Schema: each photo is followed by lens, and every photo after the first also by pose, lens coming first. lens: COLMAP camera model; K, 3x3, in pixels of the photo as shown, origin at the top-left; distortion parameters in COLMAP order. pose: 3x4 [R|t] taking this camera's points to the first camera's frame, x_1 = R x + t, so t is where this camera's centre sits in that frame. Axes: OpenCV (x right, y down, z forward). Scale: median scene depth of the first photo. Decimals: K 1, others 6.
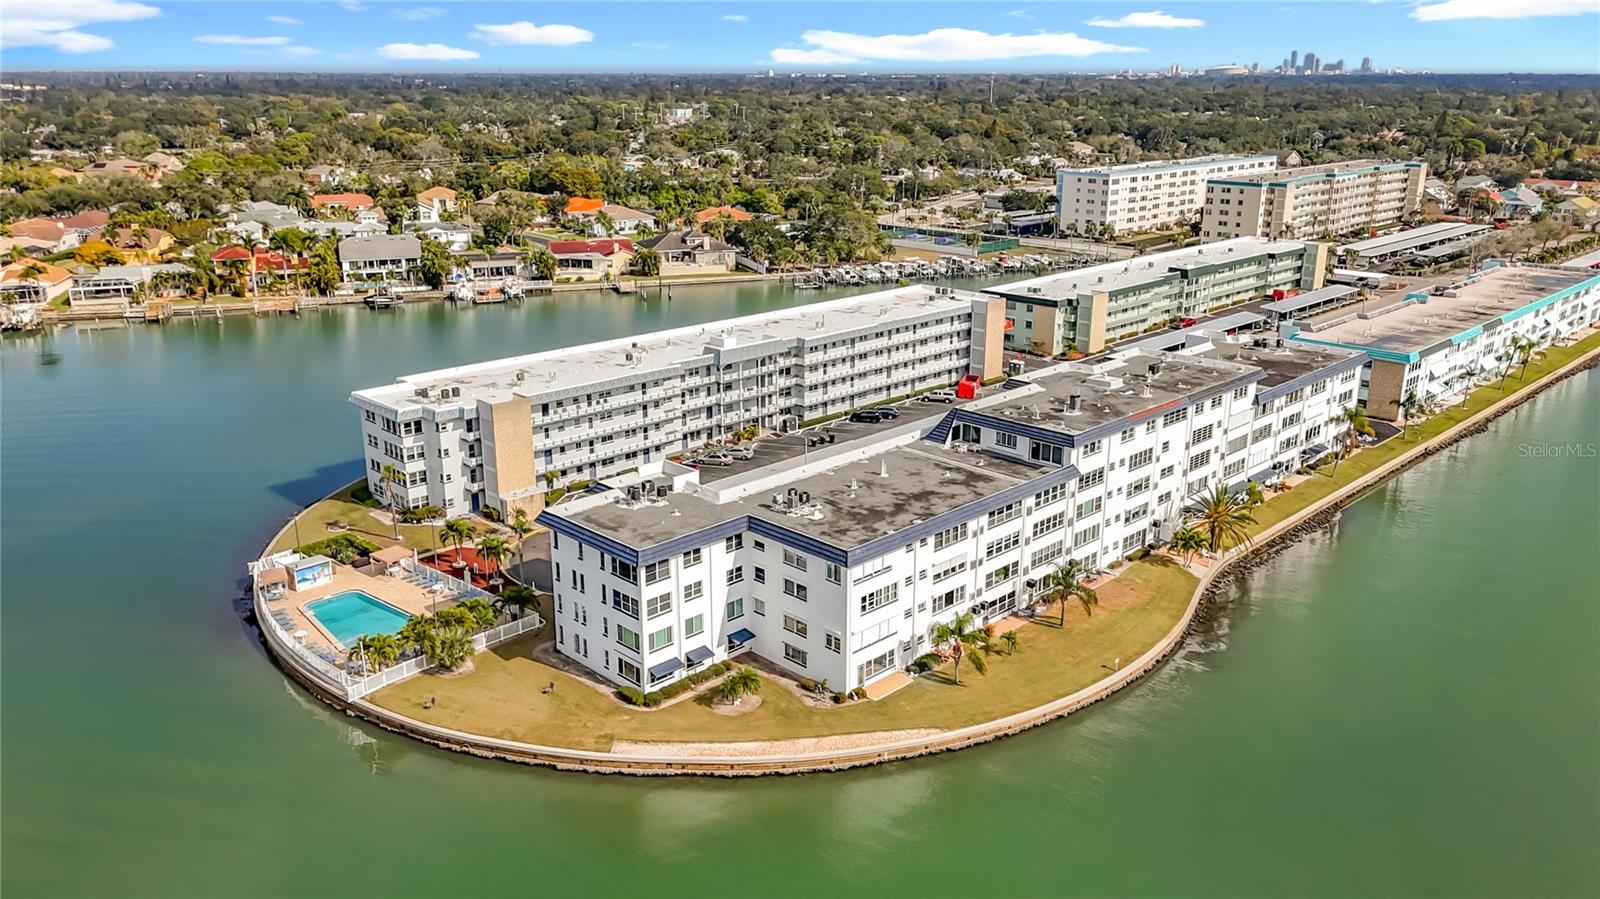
lens RADIAL K [[1215.3, 0, 800.0], [0, 1215.3, 449.5], [0, 0, 1]] dist [0.131240, -0.327239]
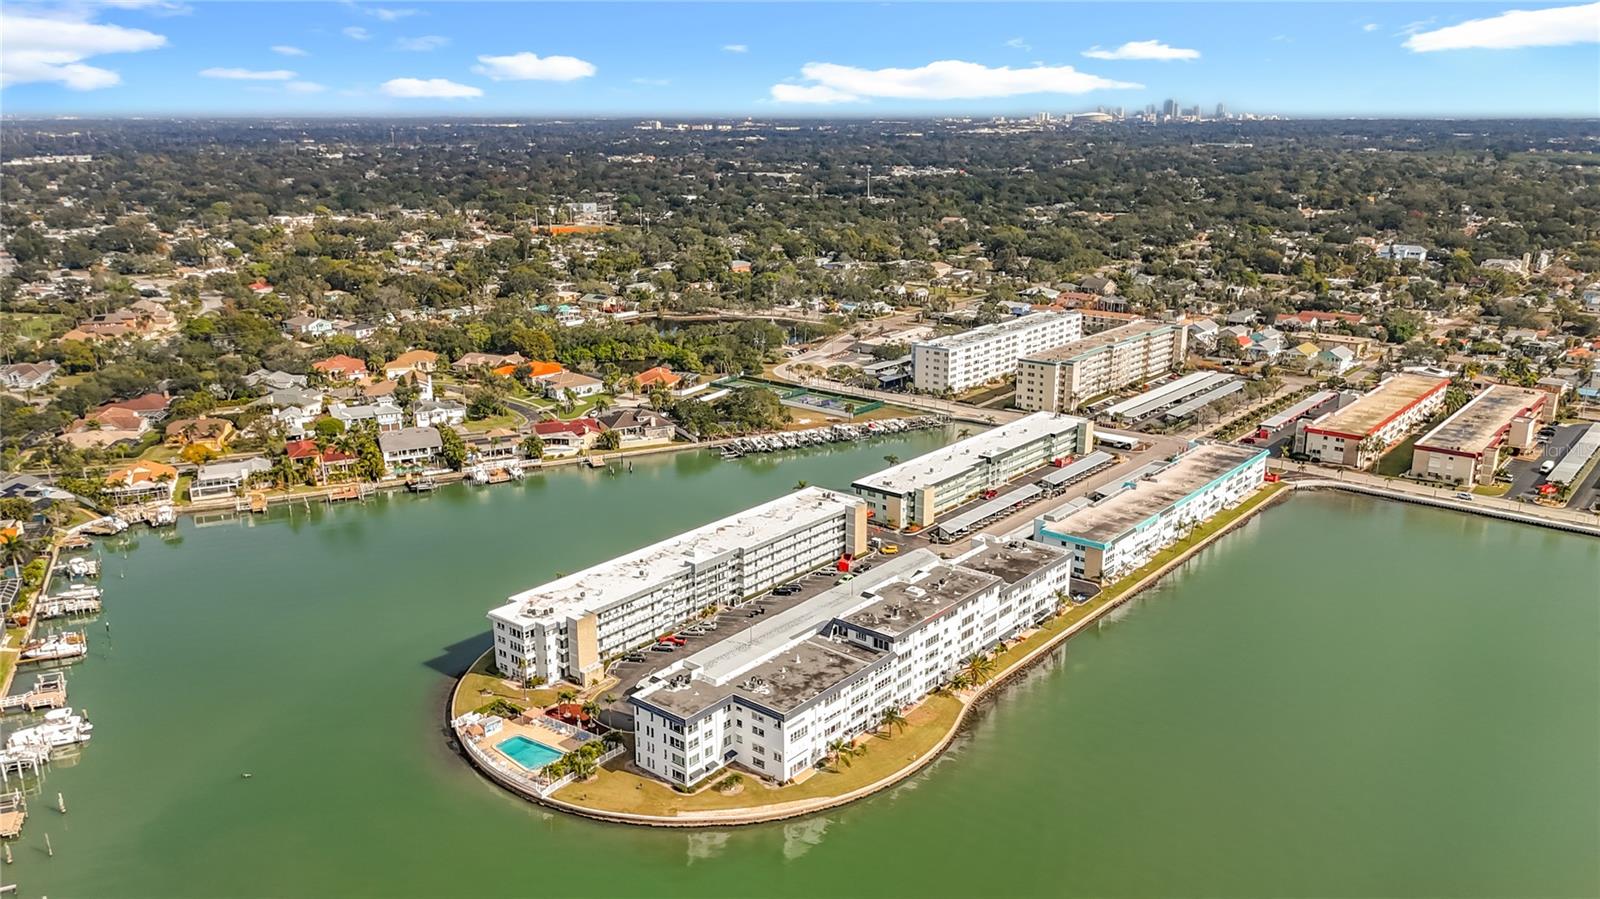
lens RADIAL K [[1215.3, 0, 800.0], [0, 1215.3, 449.5], [0, 0, 1]] dist [0.131240, -0.327239]
pose [[0.995830, -0.030519, 0.085974, -0.067588], [0.032740, 0.999162, -0.024547, -0.215125], [-0.085153, 0.027260, 0.995995, -0.753196]]
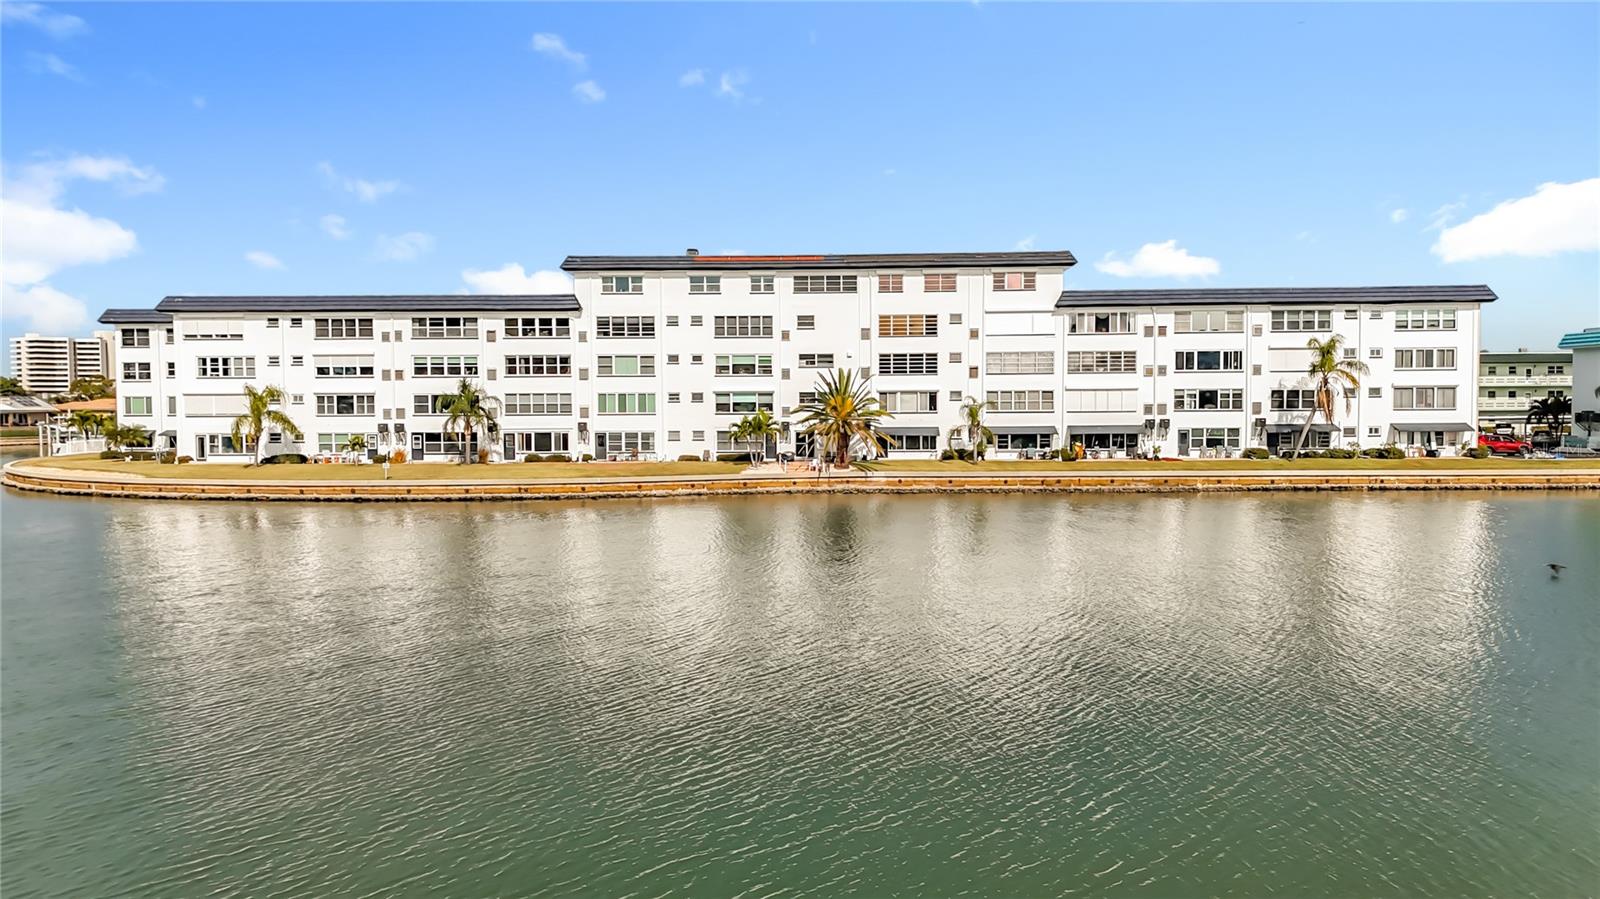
lens RADIAL K [[1171.9, 0, 800.0], [0, 1171.9, 449.5], [0, 0, 1]] dist [0.089765, -0.086117]
pose [[0.692325, 0.022753, -0.721227, 0.720896], [-0.207021, 0.963748, -0.168322, 0.170856], [0.691252, 0.265843, 0.671937, 0.485076]]
